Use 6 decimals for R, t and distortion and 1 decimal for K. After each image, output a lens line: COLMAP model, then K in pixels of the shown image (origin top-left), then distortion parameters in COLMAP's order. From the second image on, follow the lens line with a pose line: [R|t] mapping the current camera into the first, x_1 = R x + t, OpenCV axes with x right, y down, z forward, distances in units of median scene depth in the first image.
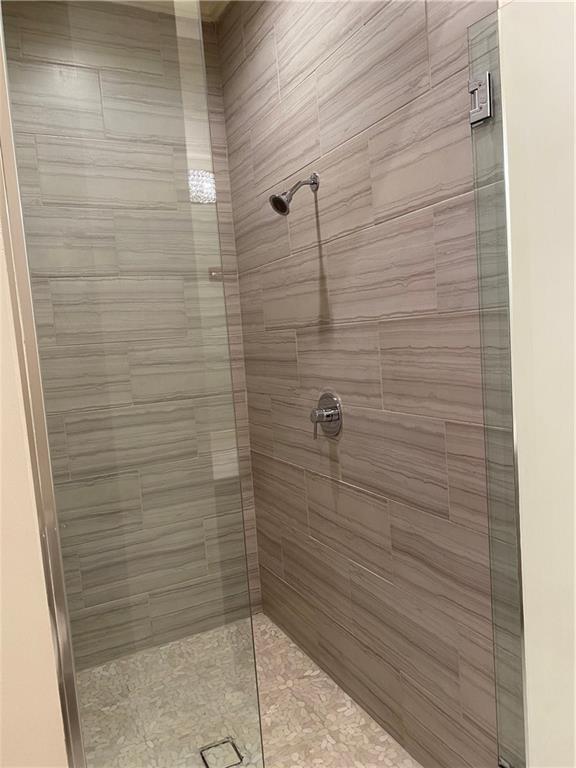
lens RADIAL K [[579.5, 0, 303.0], [0, 579.5, 386.3], [0, 0, 1]] dist [0.052833, -0.063530]
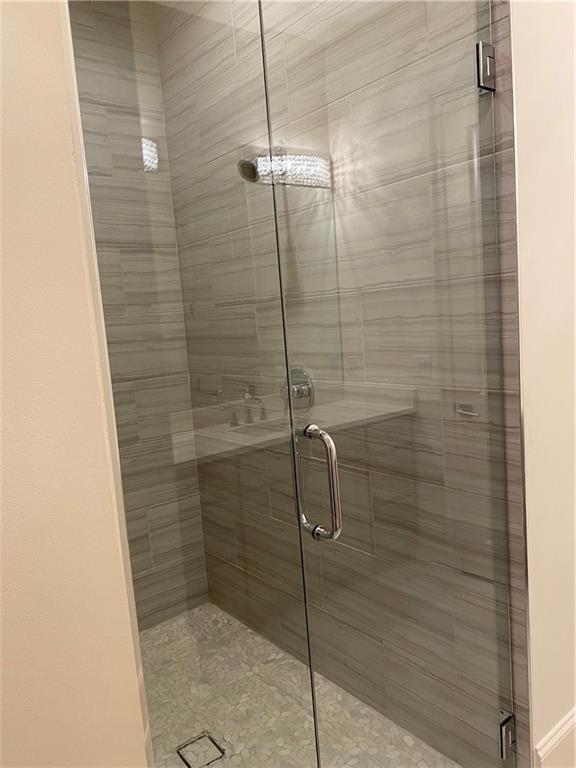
lens RADIAL K [[579.5, 0, 290.0], [0, 579.5, 383.3], [0, 0, 1]] dist [0.052833, -0.063530]
pose [[0.980632, -0.023421, 0.194452, -0.155902], [0.021415, 0.999694, 0.012413, 0.024029], [-0.194683, -0.008008, 0.980833, 0.043757]]
